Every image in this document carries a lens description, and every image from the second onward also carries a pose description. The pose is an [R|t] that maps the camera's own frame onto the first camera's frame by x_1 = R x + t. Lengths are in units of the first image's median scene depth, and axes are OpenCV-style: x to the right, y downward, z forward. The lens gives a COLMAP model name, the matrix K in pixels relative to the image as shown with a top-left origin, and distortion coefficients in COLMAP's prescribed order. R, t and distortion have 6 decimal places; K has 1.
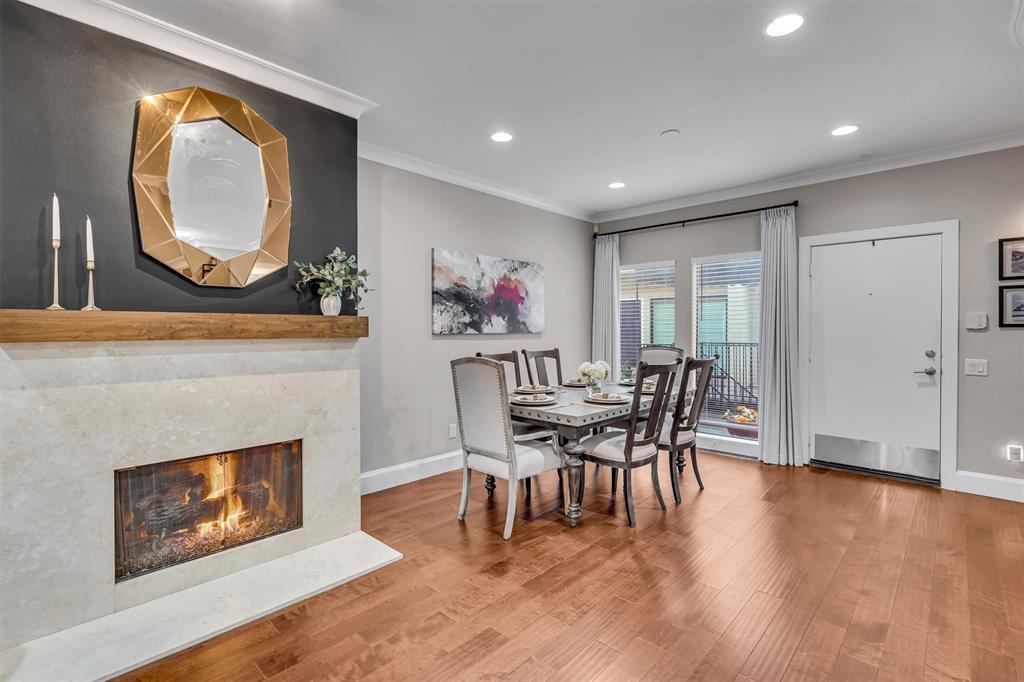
lens RADIAL K [[474.6, 0, 514.1], [0, 474.6, 329.9], [0, 0, 1]] dist [-0.008426, 0.001642]
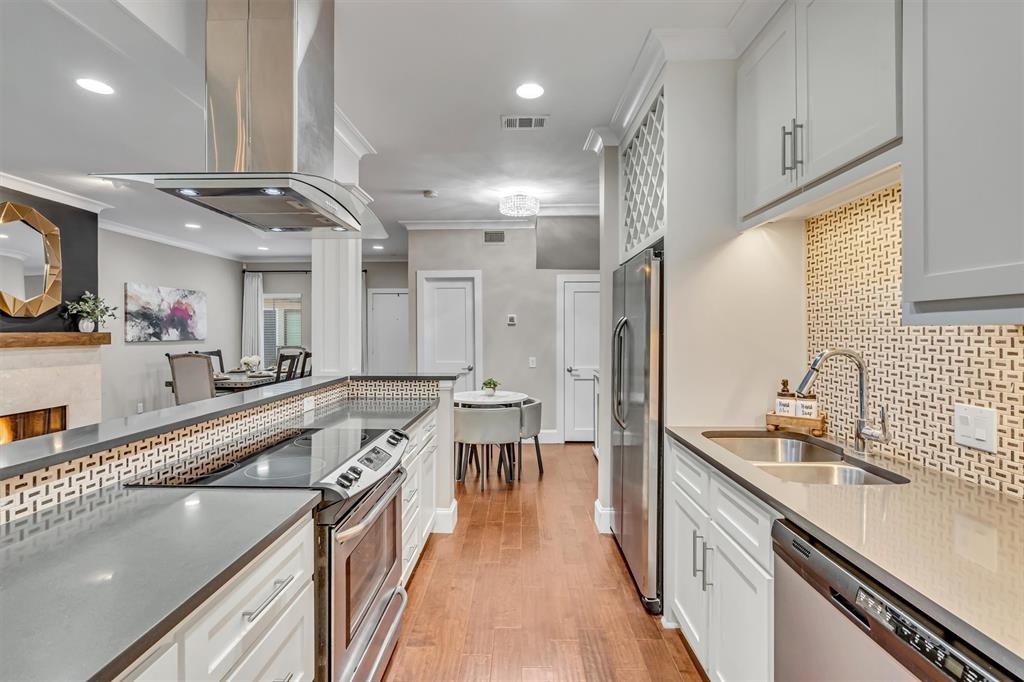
lens RADIAL K [[474.6, 0, 517.9], [0, 474.6, 334.3], [0, 0, 1]] dist [-0.008426, 0.001642]
pose [[0.738327, -0.005585, 0.674419, -0.297647], [0.002547, 0.999982, 0.005493, -0.021657], [-0.674438, -0.002338, 0.738328, -1.002116]]
